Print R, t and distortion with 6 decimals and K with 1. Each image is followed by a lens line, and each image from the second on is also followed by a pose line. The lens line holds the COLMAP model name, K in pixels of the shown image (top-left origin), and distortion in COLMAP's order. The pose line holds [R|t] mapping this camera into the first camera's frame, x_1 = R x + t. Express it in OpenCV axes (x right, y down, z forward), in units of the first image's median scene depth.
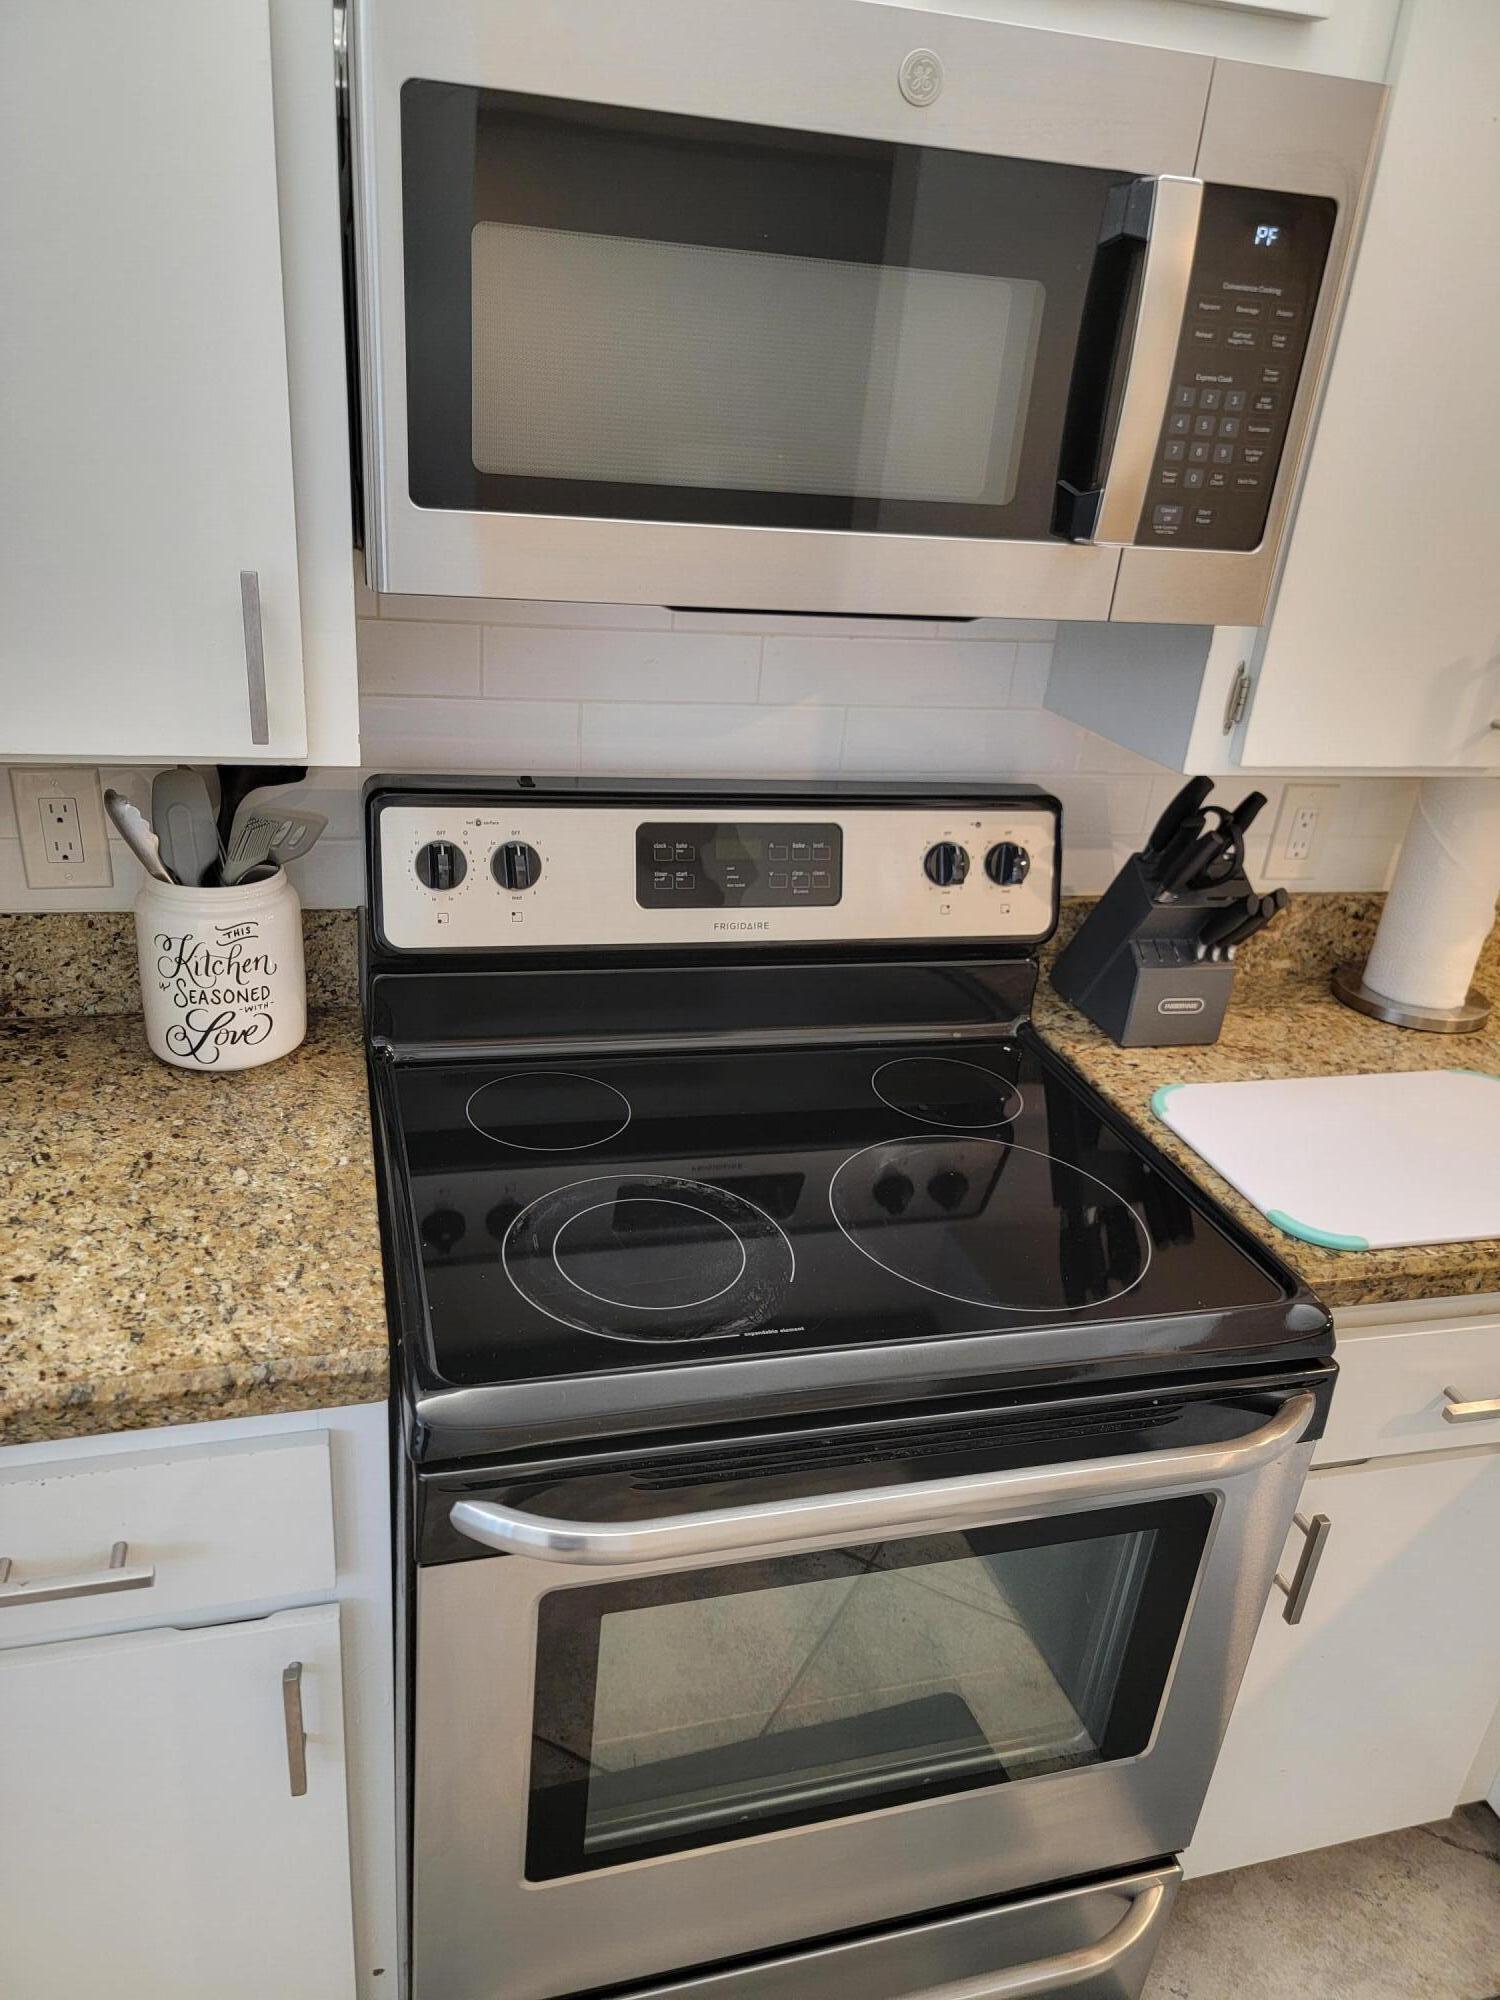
lens RADIAL K [[1407.0, 0, 748.3], [0, 1407.0, 1030.5], [0, 0, 1]] dist [0.058660, -0.047660]
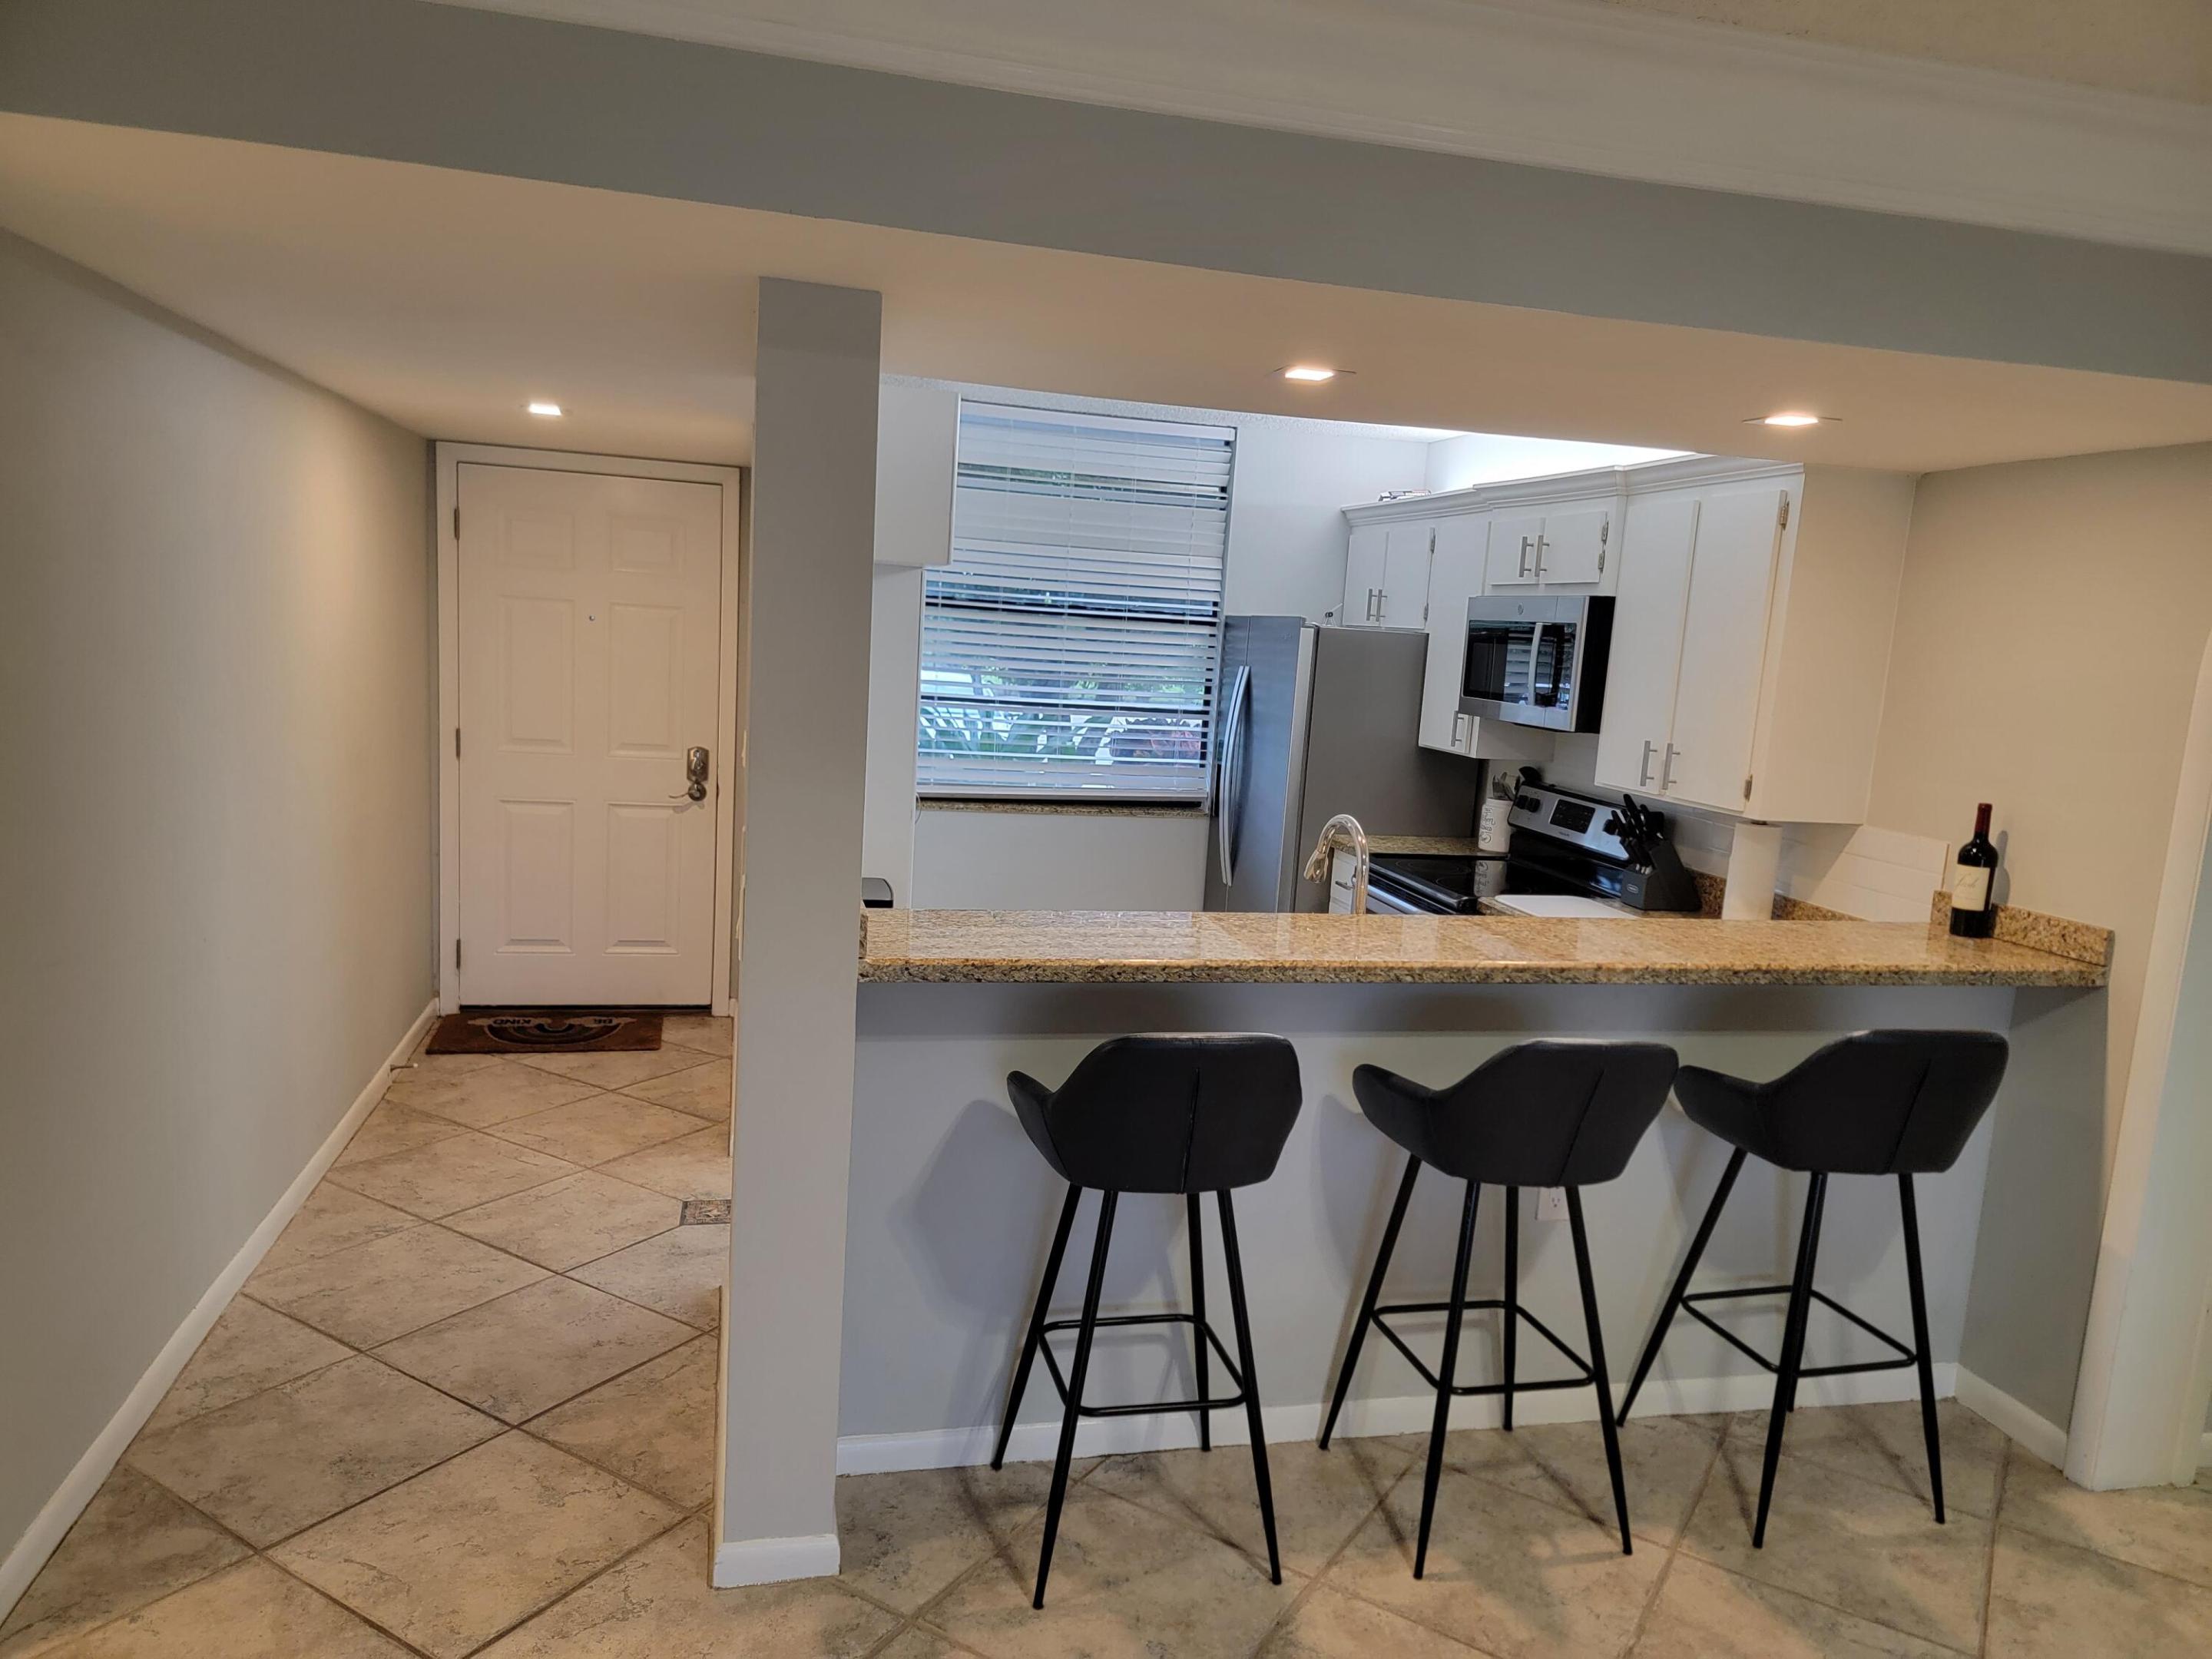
lens RADIAL K [[1532.4, 0, 1110.2], [0, 1532.4, 833.2], [0, 0, 1]] dist [0.078720, -0.065528]
pose [[-0.015935, 0.064779, -0.997772, 3.645842], [-0.470547, 0.880003, 0.064648, 0.188161], [0.882231, 0.470529, 0.016459, 0.072045]]
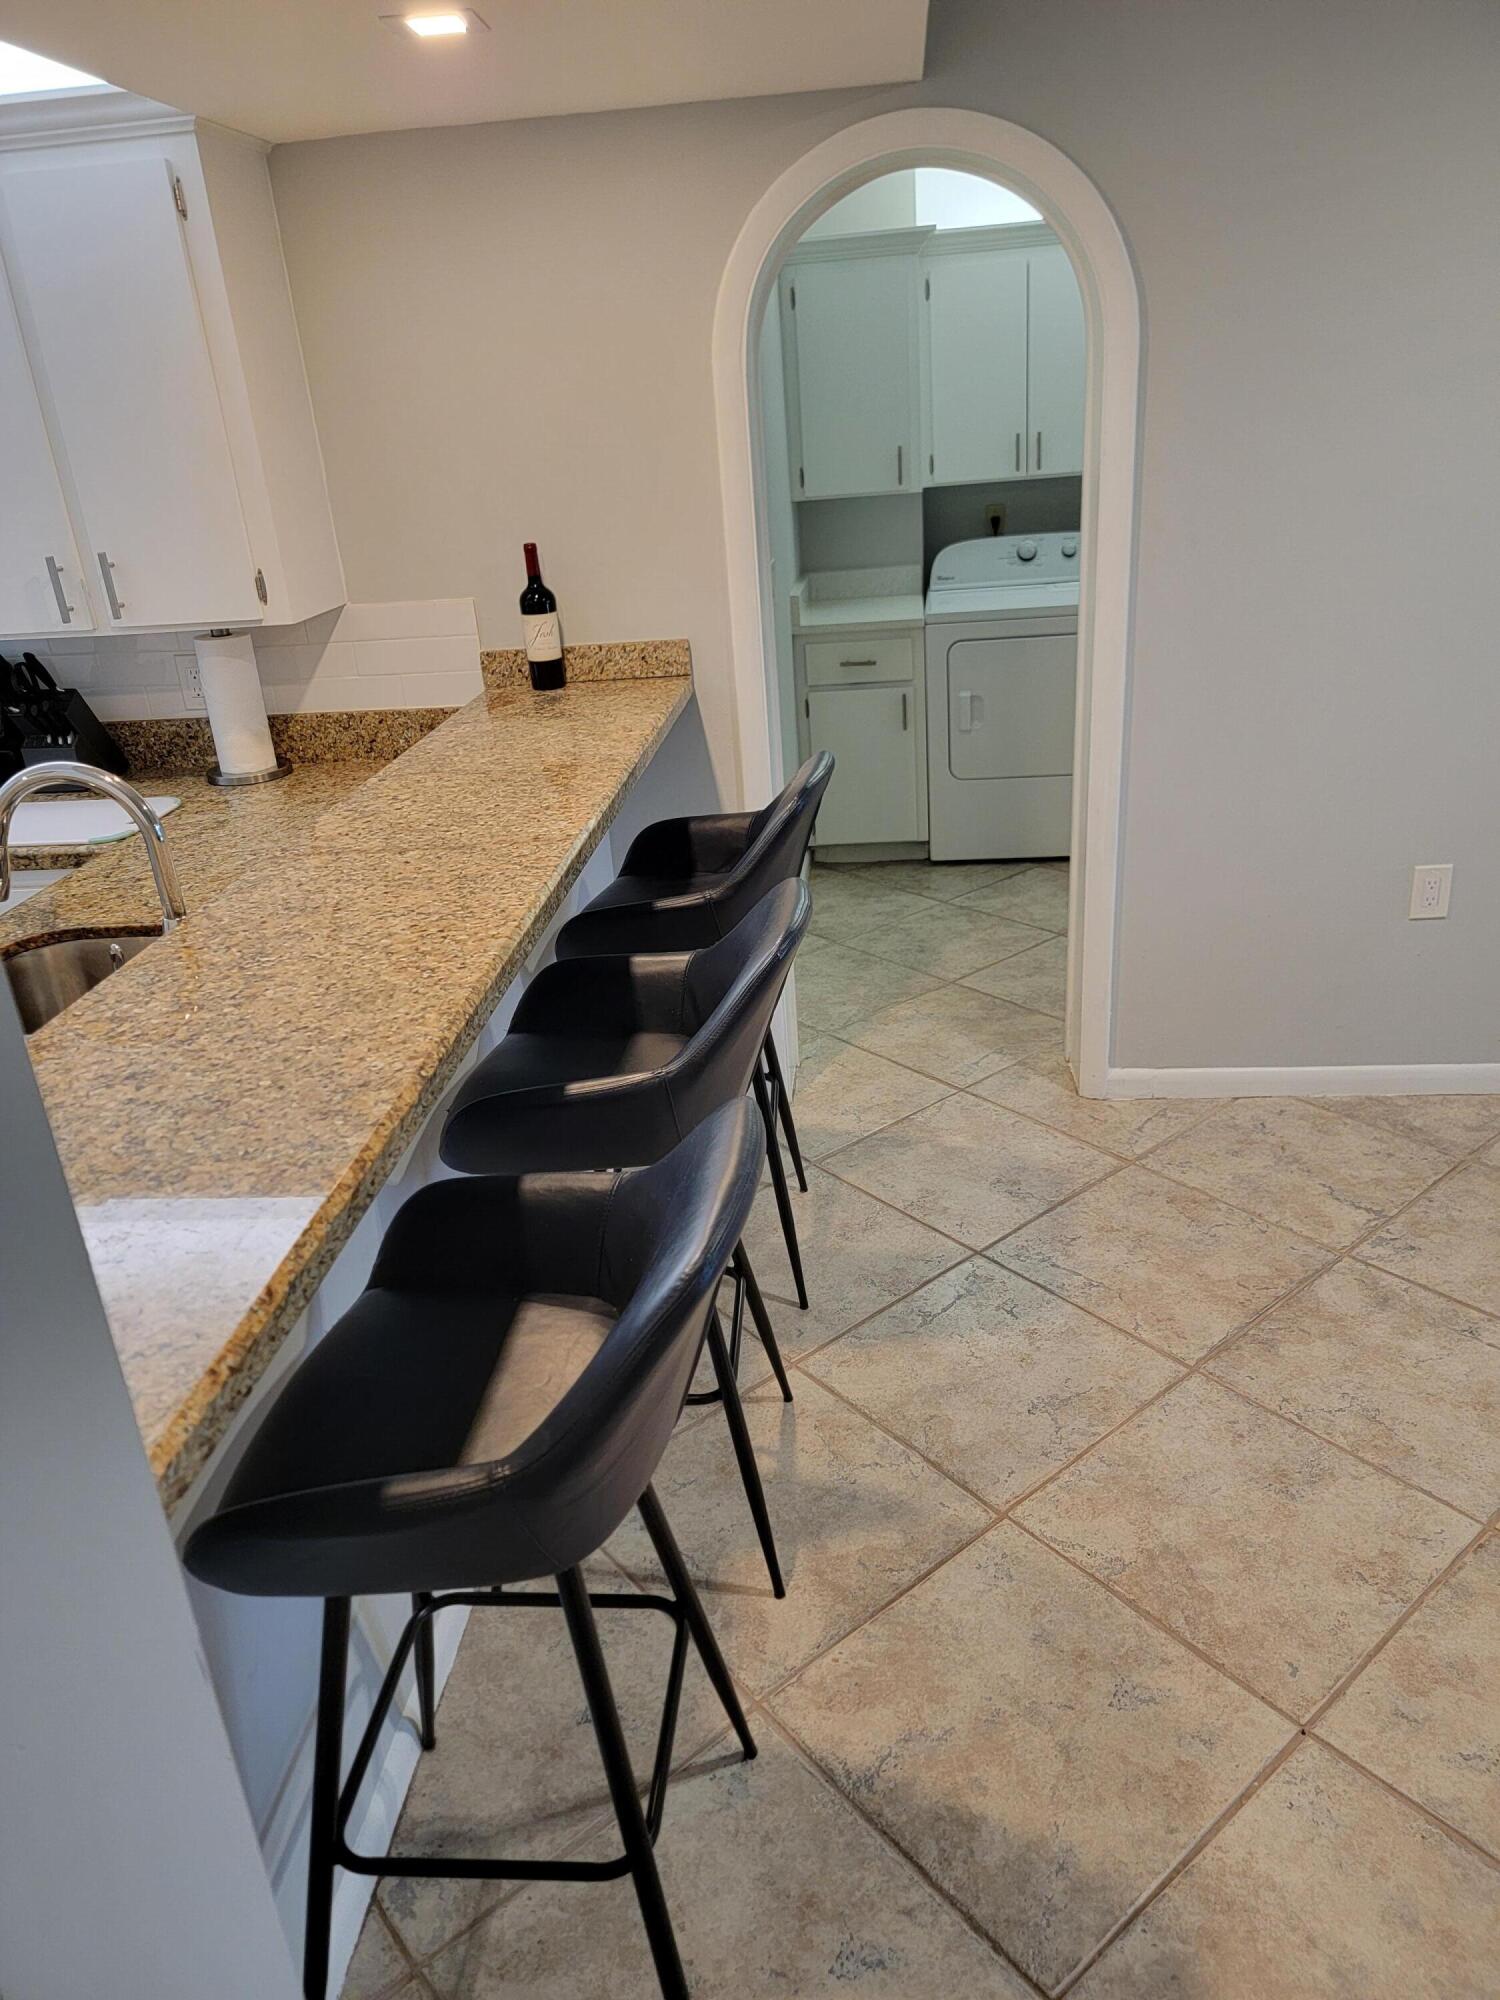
lens RADIAL K [[1385.7, 0, 750.0], [0, 1385.7, 1000.0], [0, 0, 1]] dist [0.058465, -0.045515]
pose [[0.931785, 0.005612, -0.362967, 2.200360], [-0.012973, 0.999757, -0.017846, 0.371734], [0.362778, 0.021338, 0.931631, -0.502727]]
